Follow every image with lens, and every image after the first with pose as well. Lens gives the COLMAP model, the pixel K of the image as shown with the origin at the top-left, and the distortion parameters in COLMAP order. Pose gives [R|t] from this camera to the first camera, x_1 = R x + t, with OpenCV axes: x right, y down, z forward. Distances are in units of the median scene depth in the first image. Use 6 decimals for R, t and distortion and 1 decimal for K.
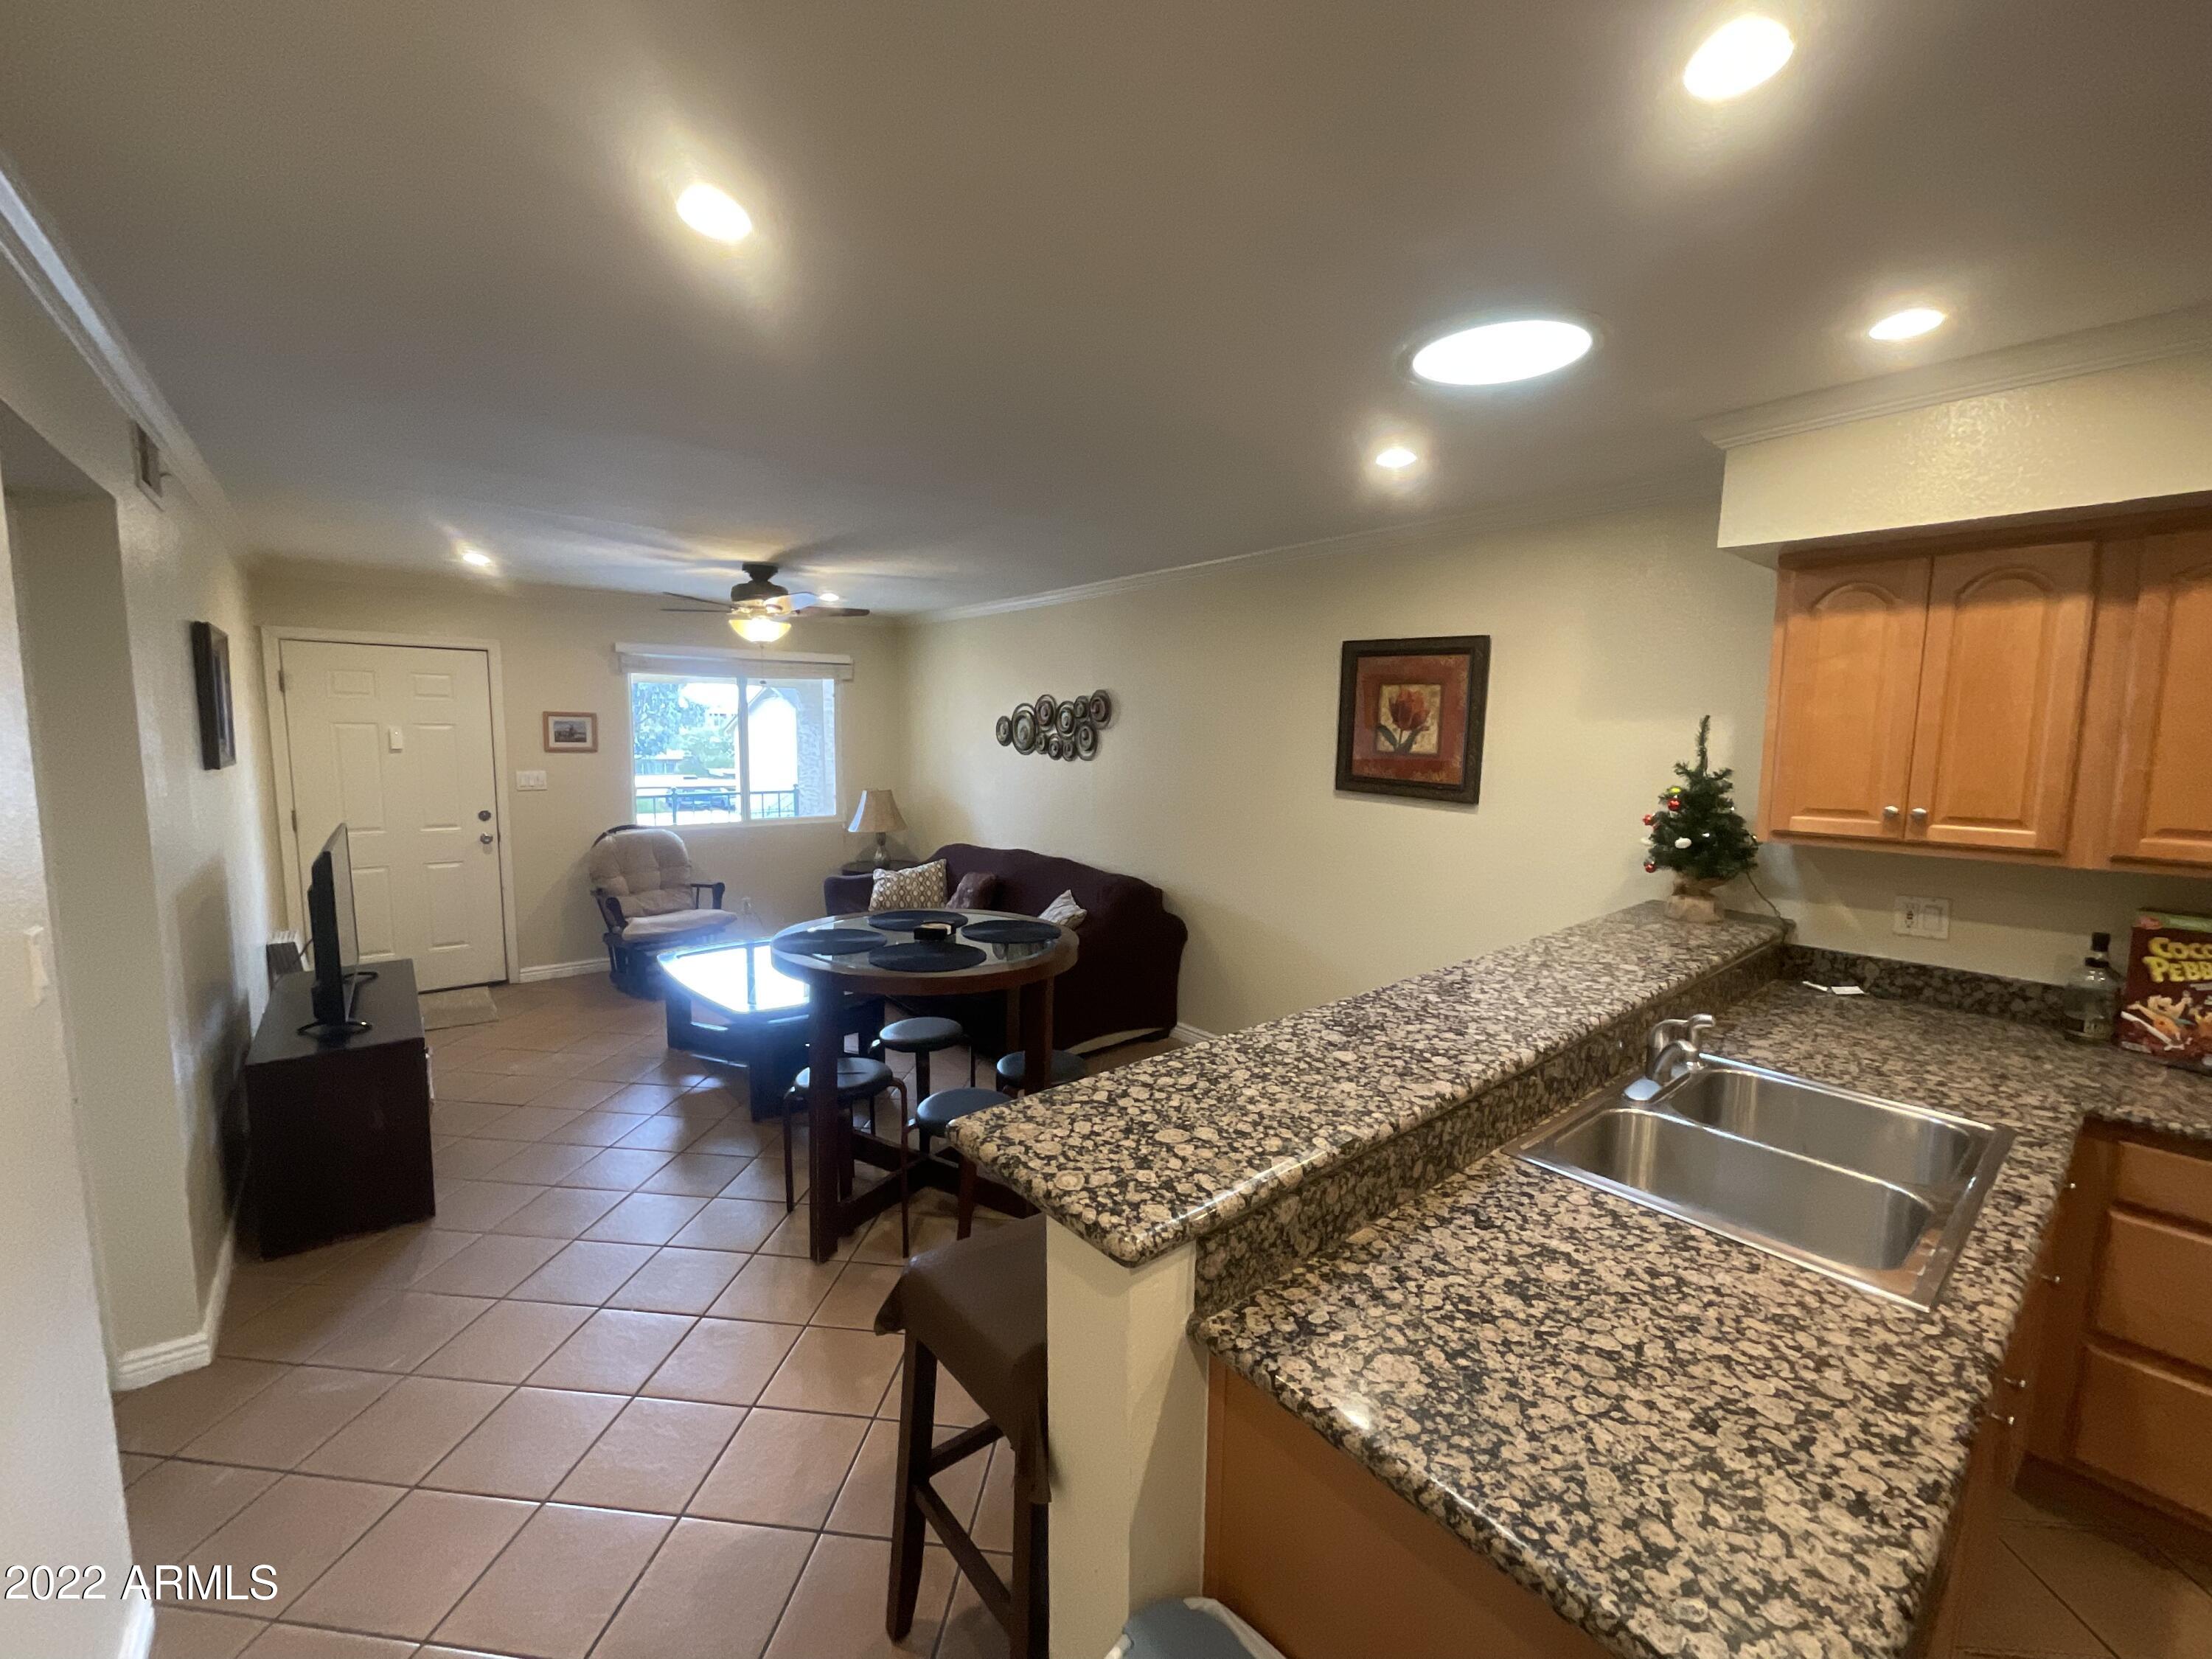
lens RADIAL K [[899.5, 0, 1106.0], [0, 899.5, 829.5], [0, 0, 1]] dist [-0.015485, 0.009413]
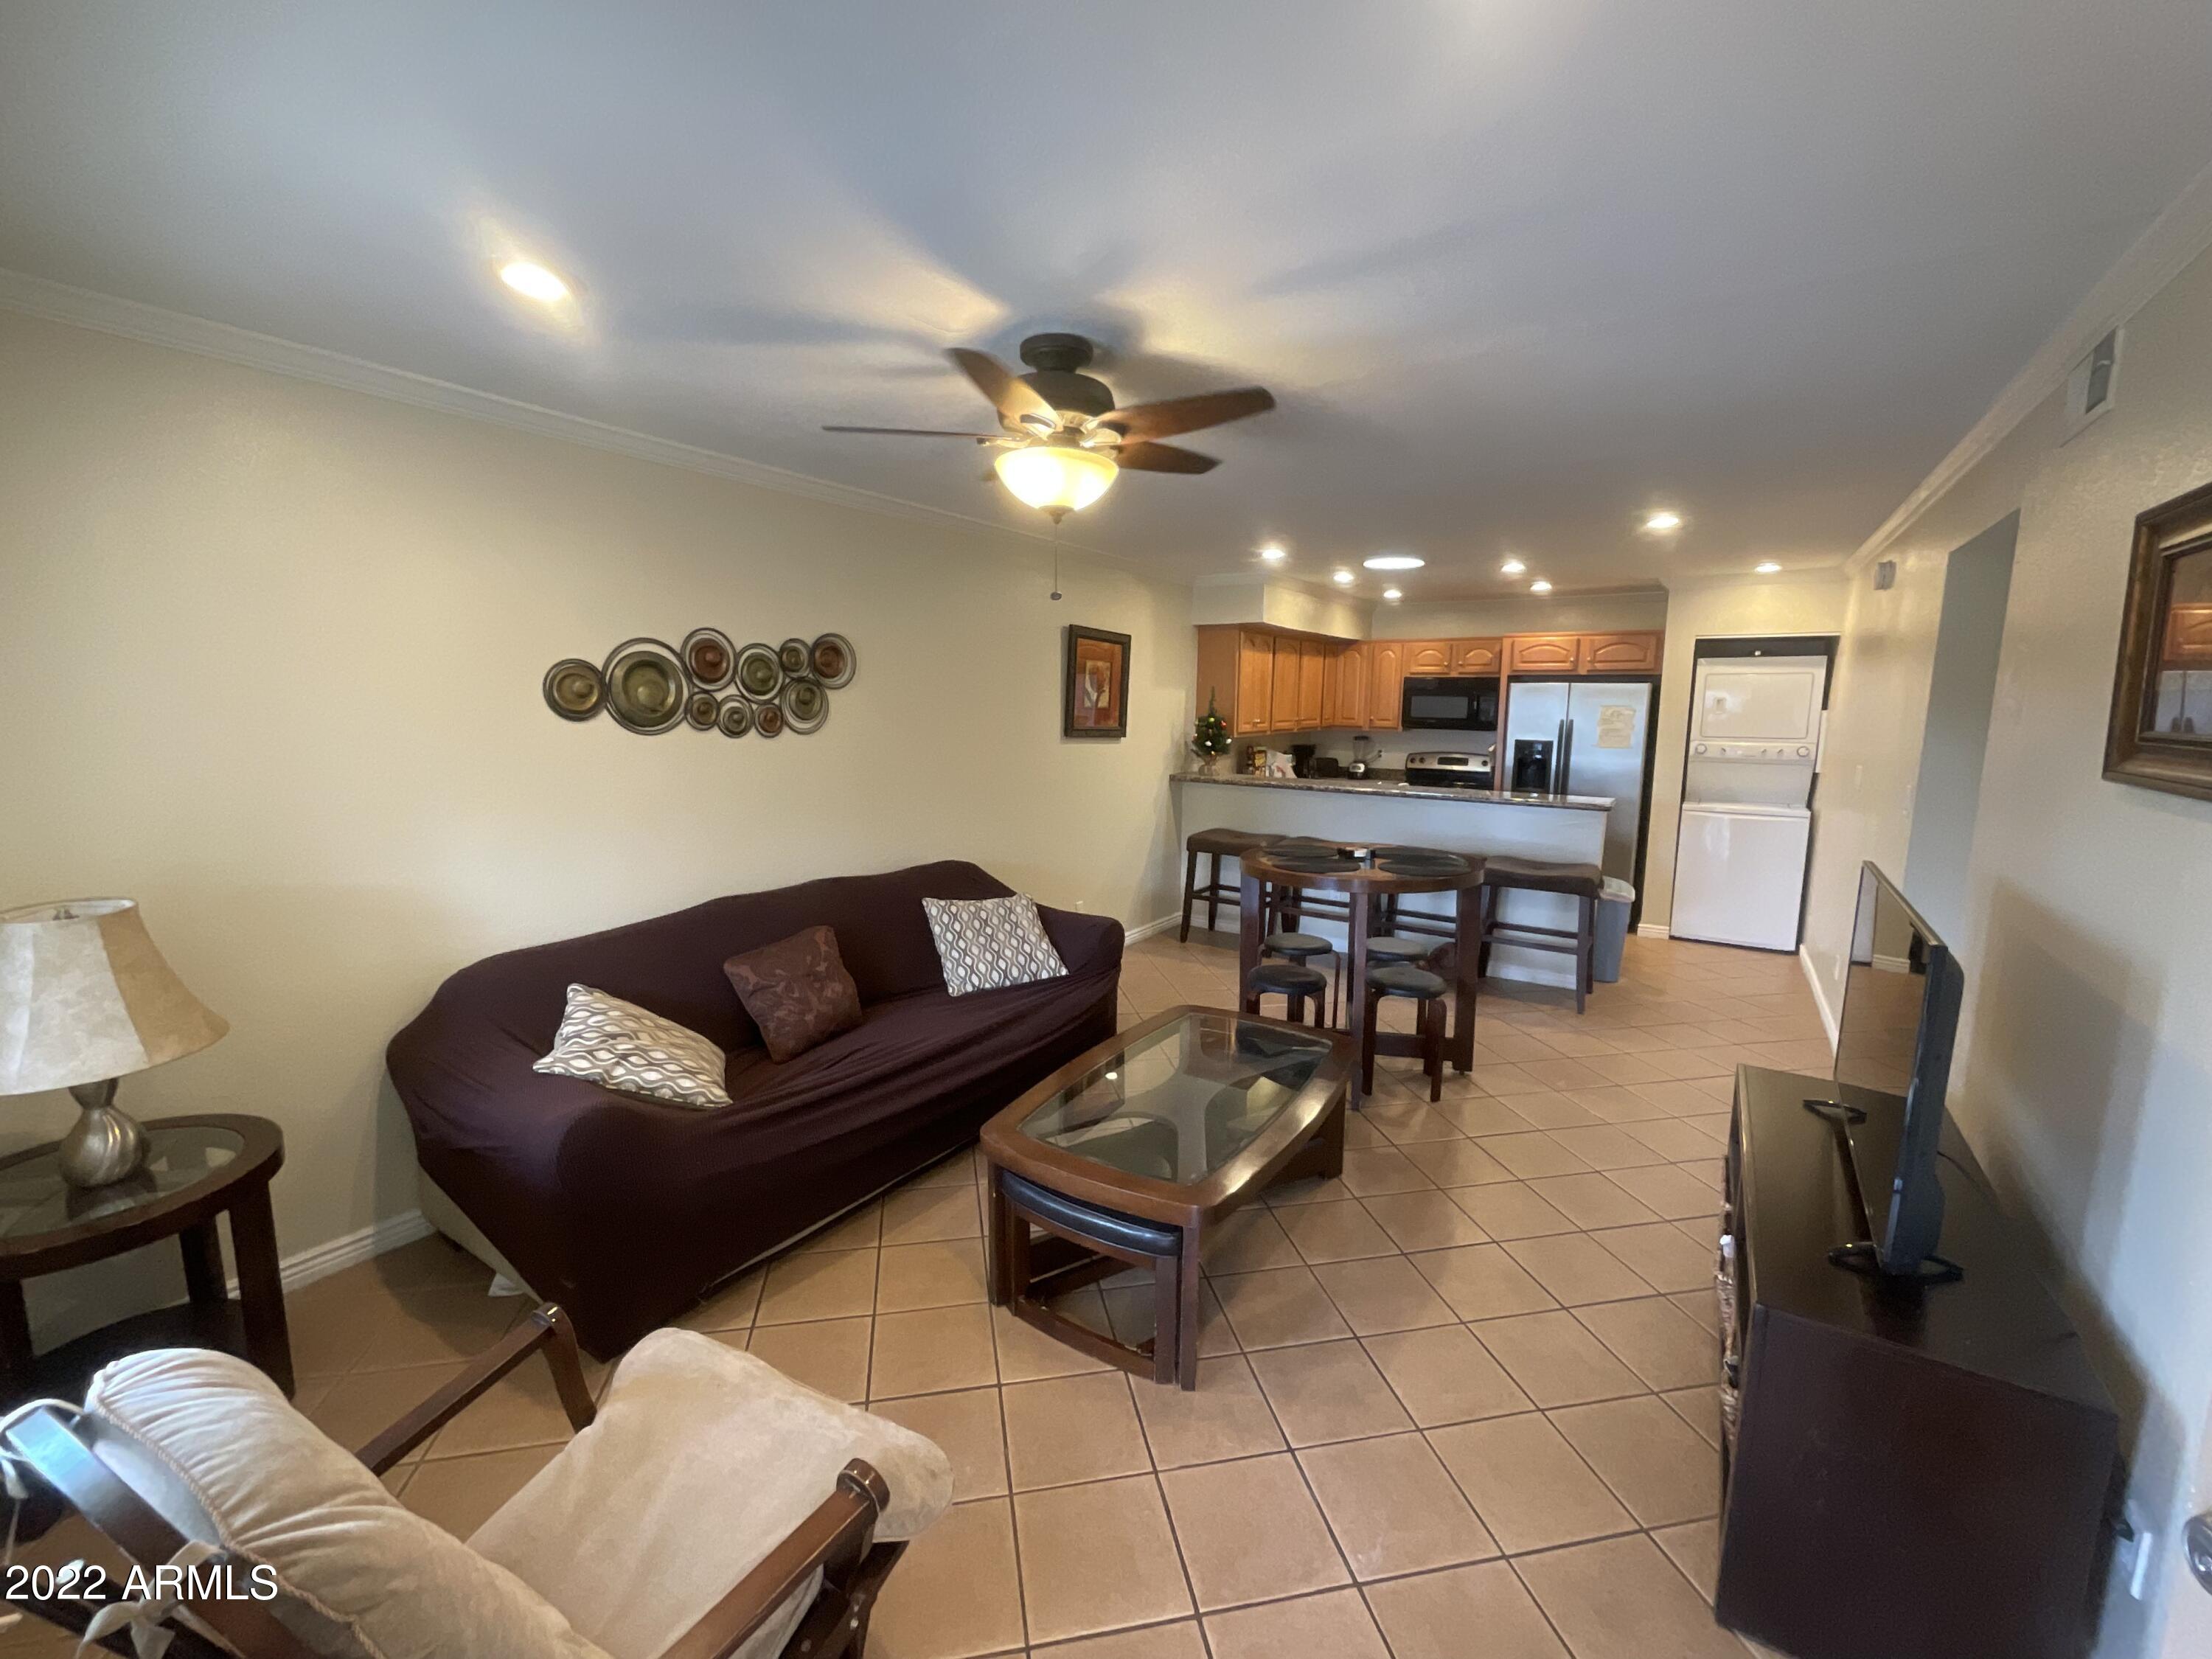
lens RADIAL K [[899.8, 0, 1106.0], [0, 899.8, 829.5], [0, 0, 1]] dist [-0.000936, -0.000015]
pose [[-0.292761, -0.152003, 0.944027, -2.832727], [0.093106, 0.978060, 0.186357, -0.420337], [-0.951642, 0.142453, -0.272185, 3.665887]]
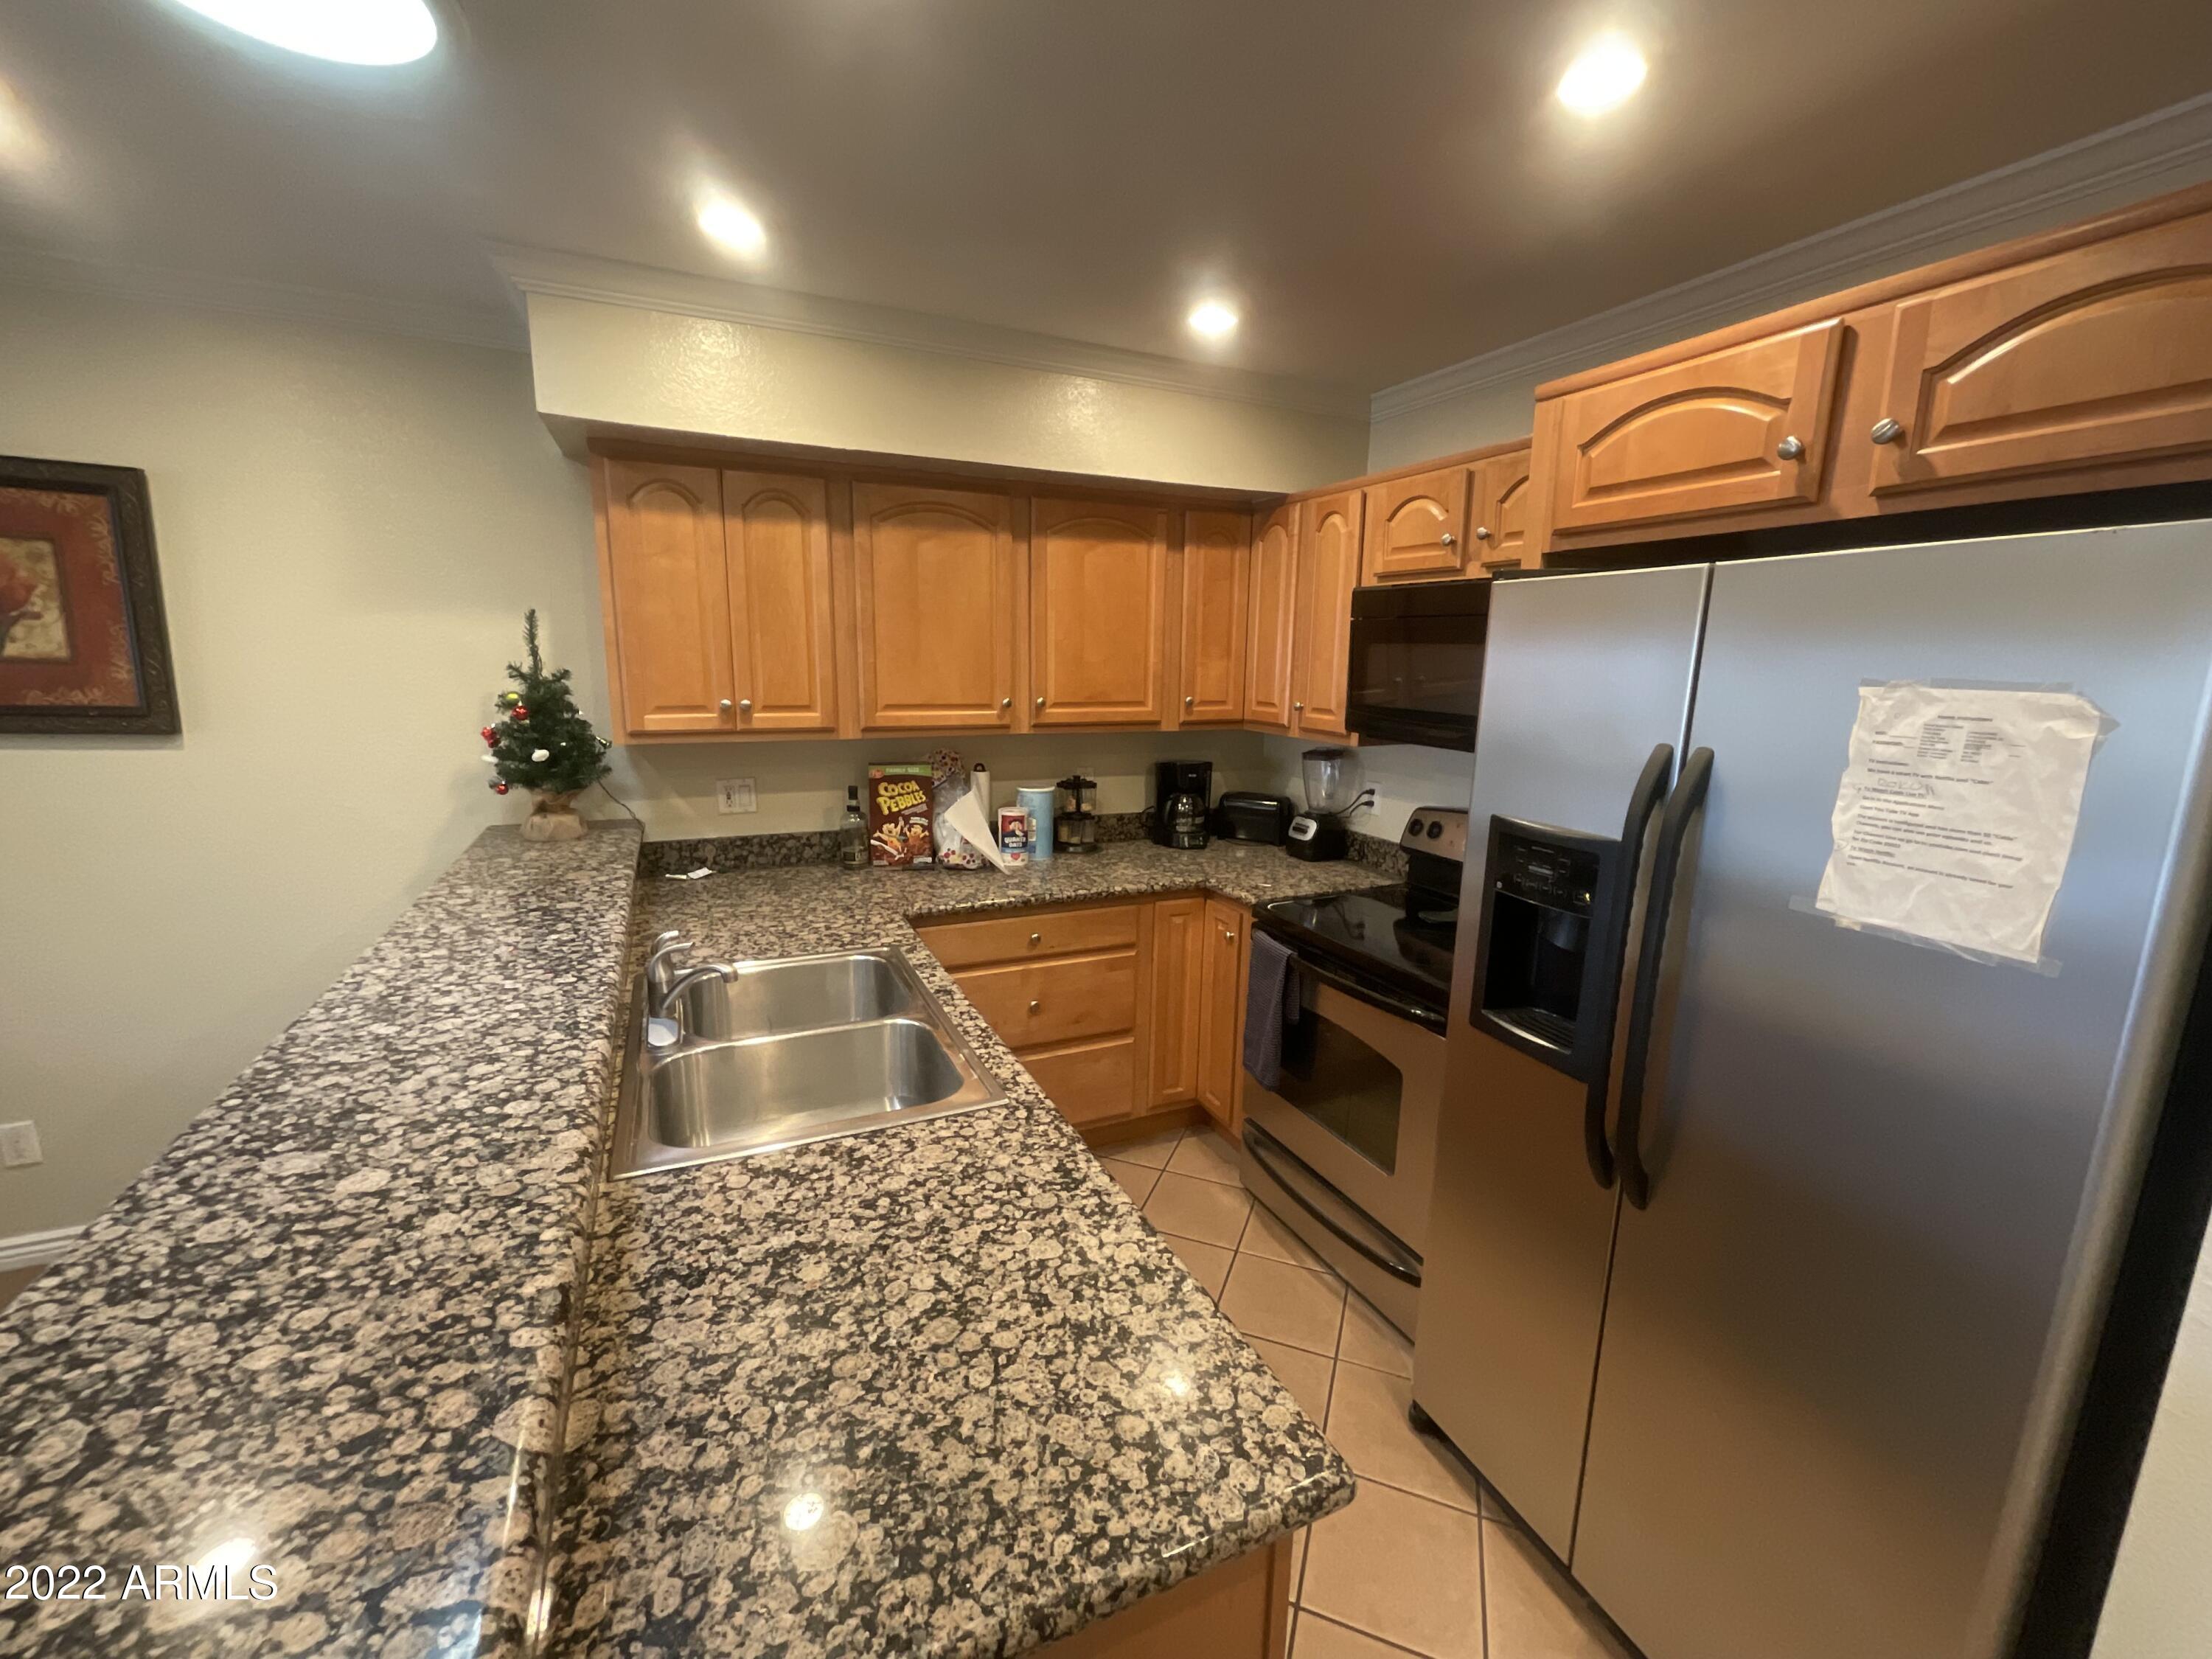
lens RADIAL K [[899.5, 0, 1106.0], [0, 899.5, 829.5], [0, 0, 1]] dist [-0.015485, 0.009413]
pose [[0.255762, -0.189402, 0.948004, -0.124169], [0.092259, 0.980926, 0.171089, -0.024235], [-0.962327, 0.043704, 0.268358, 0.428938]]
